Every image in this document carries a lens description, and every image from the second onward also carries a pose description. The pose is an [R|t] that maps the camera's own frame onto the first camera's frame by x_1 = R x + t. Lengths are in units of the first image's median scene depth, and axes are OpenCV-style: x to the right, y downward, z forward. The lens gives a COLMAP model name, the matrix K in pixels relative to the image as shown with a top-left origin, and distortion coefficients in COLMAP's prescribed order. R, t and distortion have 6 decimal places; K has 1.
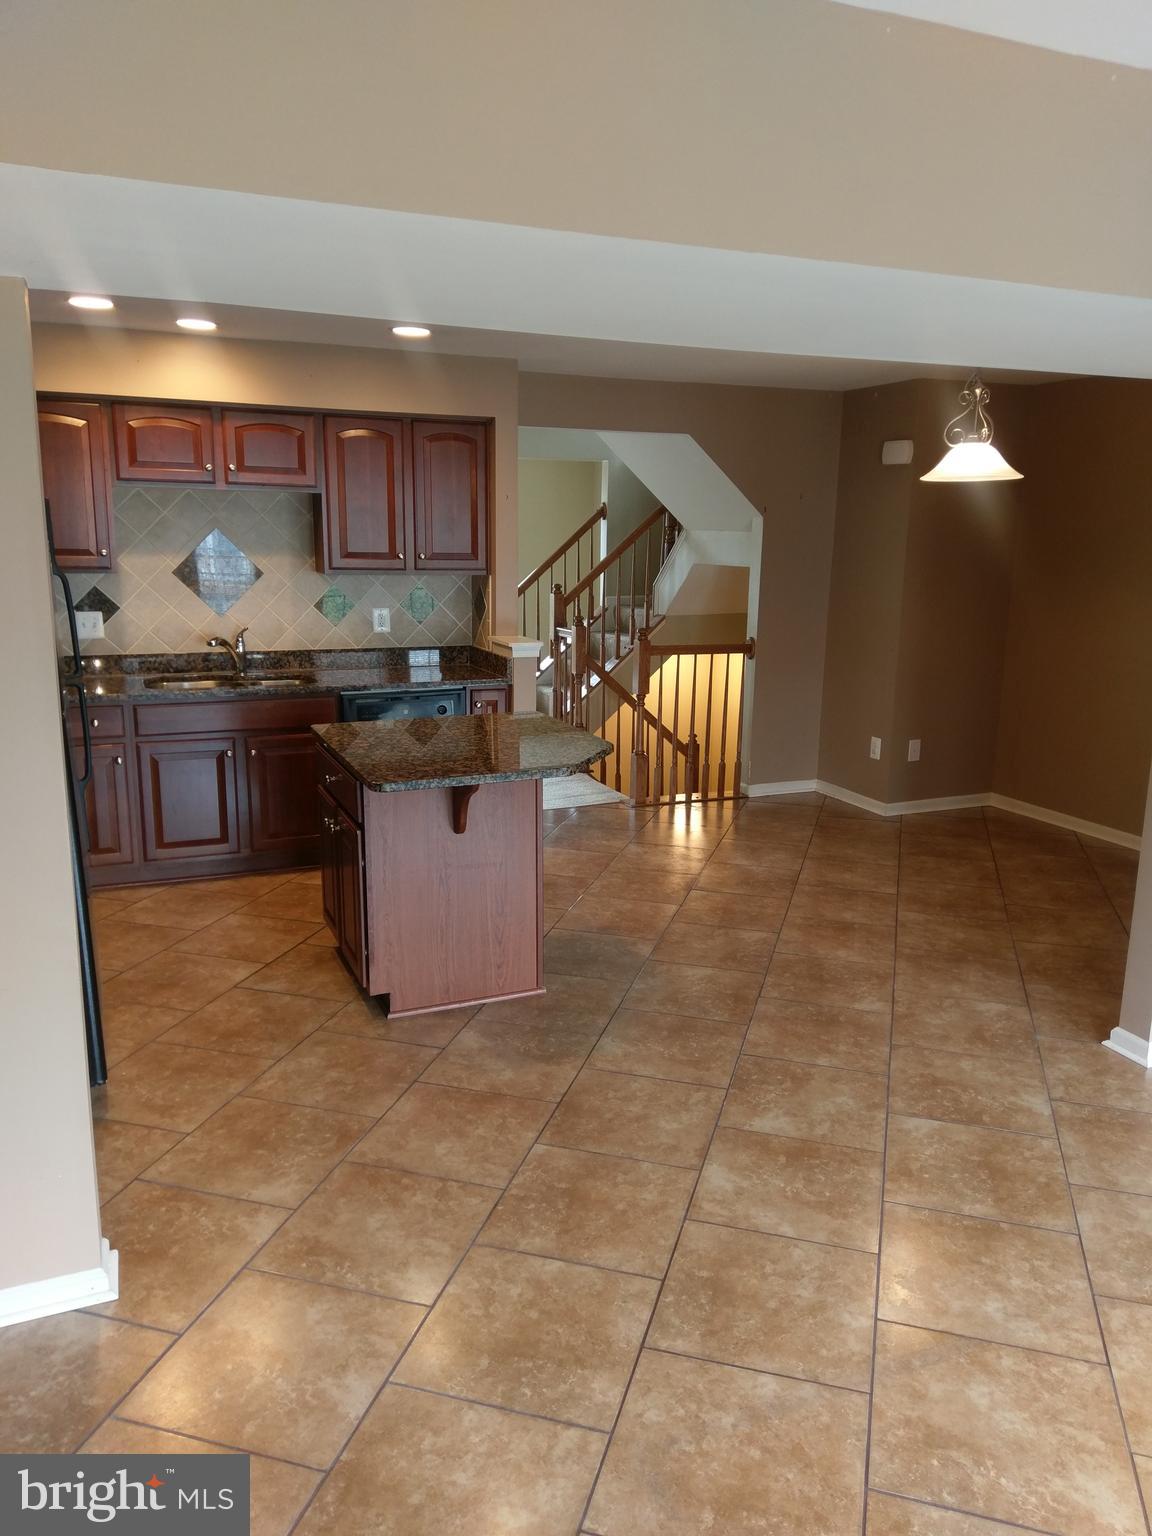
lens RADIAL K [[1125.5, 0, 576.0], [0, 1125.5, 768.0], [0, 0, 1]] dist [0.085933, -0.001796]
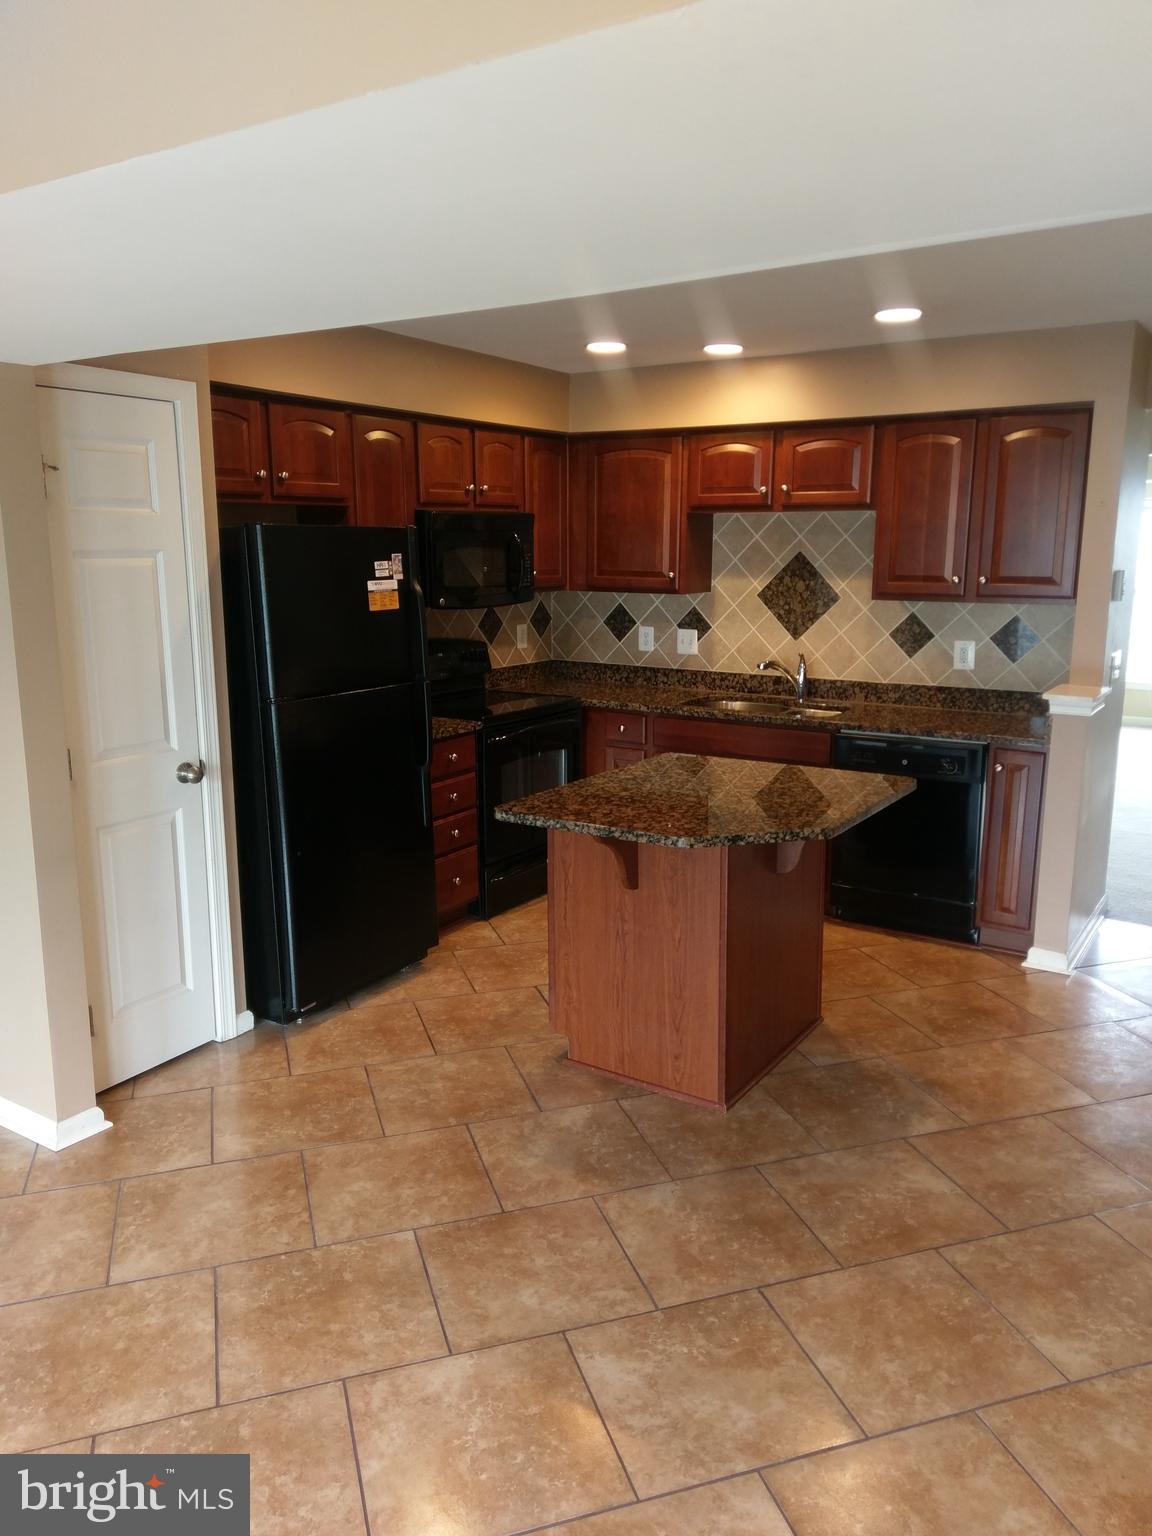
lens RADIAL K [[1120.3, 0, 576.0], [0, 1120.3, 768.0], [0, 0, 1]] dist [0.078271, -0.089106]
pose [[0.569453, 0.150489, -0.808131, 0.565675], [-0.170125, 0.983391, 0.063246, -0.082420], [0.804227, 0.101468, 0.585597, 0.444737]]
